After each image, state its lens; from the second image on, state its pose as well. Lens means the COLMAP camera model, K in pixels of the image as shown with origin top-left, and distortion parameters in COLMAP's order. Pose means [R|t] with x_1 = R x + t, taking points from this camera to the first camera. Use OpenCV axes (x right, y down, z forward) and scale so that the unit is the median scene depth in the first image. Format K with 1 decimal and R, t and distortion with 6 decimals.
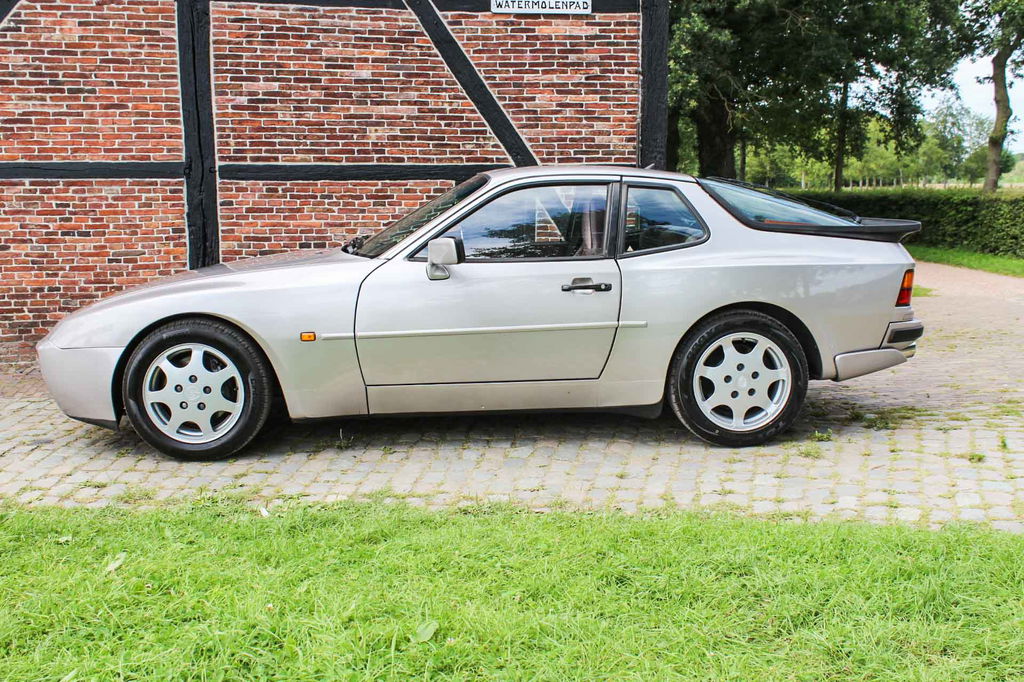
lens RADIAL K [[1093.2, 0, 512.0], [0, 1093.2, 341.0], [0, 0, 1]] dist [-0.132503, 0.166059]
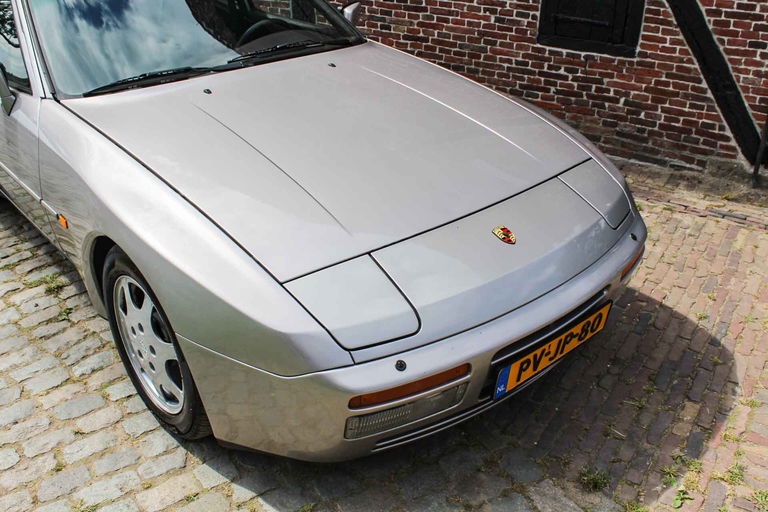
lens RADIAL K [[746.2, 0, 384.0], [0, 746.2, 256.0], [0, 0, 1]] dist [-0.136191, 0.129598]
pose [[0.725066, 0.337488, -0.600318, 0.269573], [-0.107826, 0.916575, 0.385050, -0.130076], [0.680186, -0.214457, 0.700967, 0.507648]]
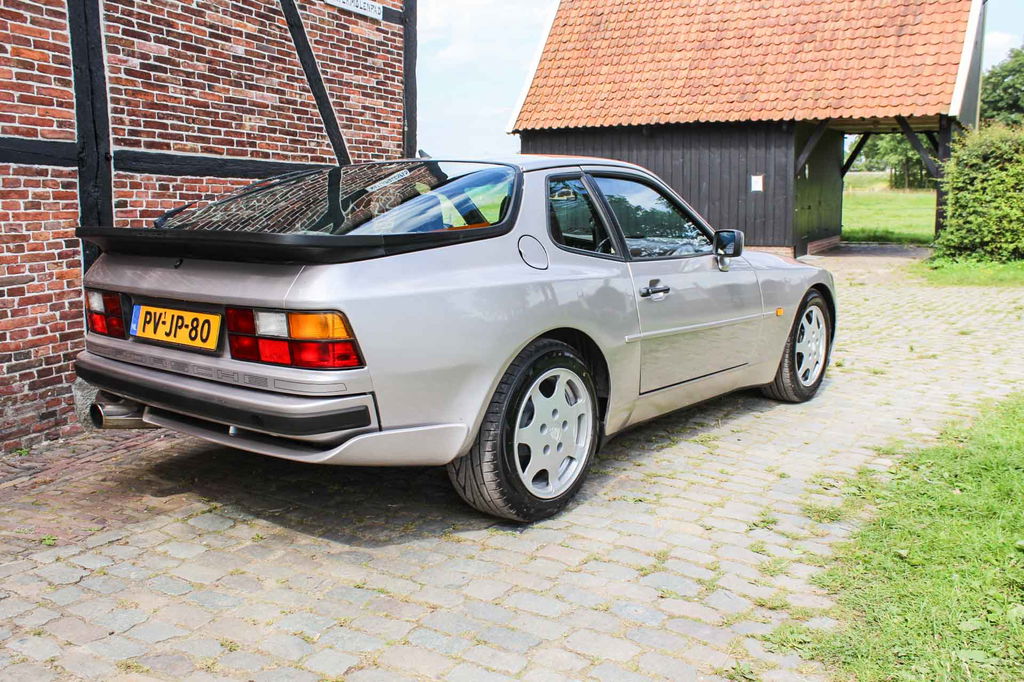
lens RADIAL K [[942.7, 0, 517.0], [0, 942.7, 336.1], [0, 0, 1]] dist [-0.159858, 0.166311]
pose [[0.549653, -0.109752, 0.828152, -0.629150], [0.112570, 0.992022, 0.056755, -0.044806], [-0.827774, 0.062030, 0.557623, 0.442940]]
